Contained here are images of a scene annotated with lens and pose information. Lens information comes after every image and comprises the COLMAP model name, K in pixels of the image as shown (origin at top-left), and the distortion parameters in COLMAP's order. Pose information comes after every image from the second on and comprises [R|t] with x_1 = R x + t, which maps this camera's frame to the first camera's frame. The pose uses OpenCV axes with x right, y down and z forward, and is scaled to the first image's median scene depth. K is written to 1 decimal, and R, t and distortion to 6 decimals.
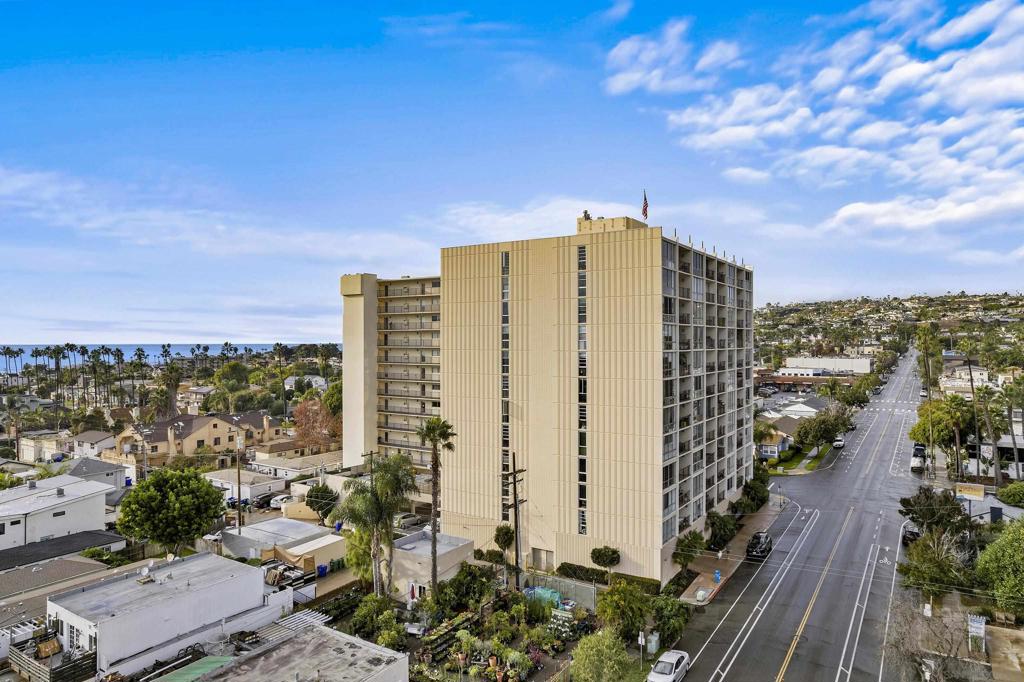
lens RADIAL K [[659.6, 0, 509.3], [0, 659.6, 332.5], [0, 0, 1]] dist [-0.075785, 0.069360]
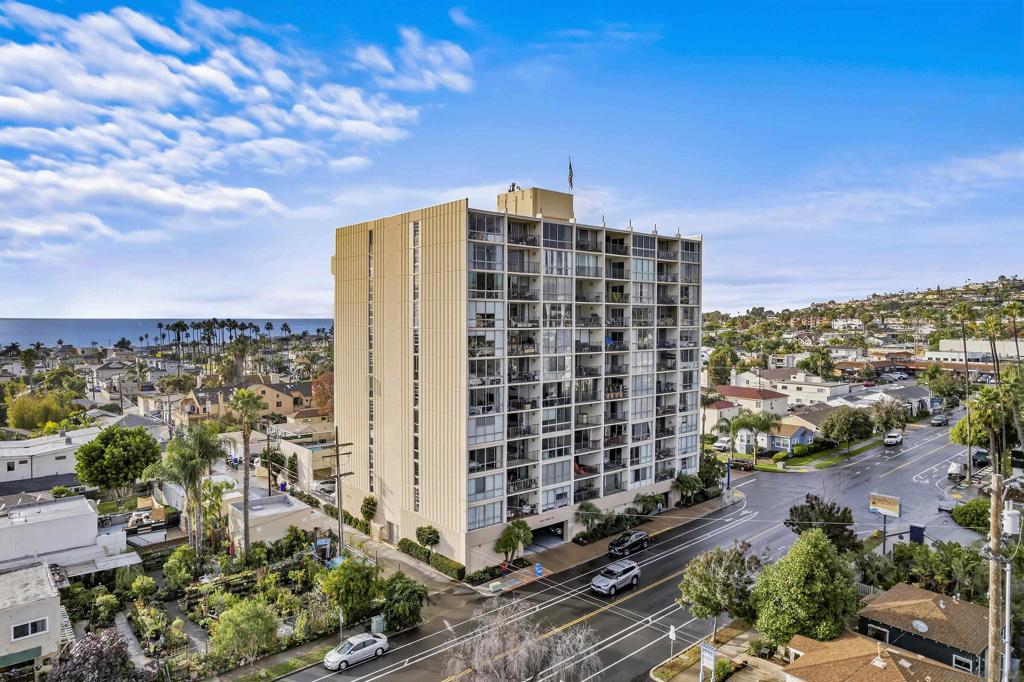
lens RADIAL K [[653.5, 0, 504.3], [0, 653.5, 328.3], [0, 0, 1]] dist [-0.070826, 0.061970]
pose [[0.958696, 0.009593, -0.284271, 0.504907], [-0.001387, 0.999577, 0.029054, -0.000688], [0.284429, -0.027459, 0.958304, 0.093715]]
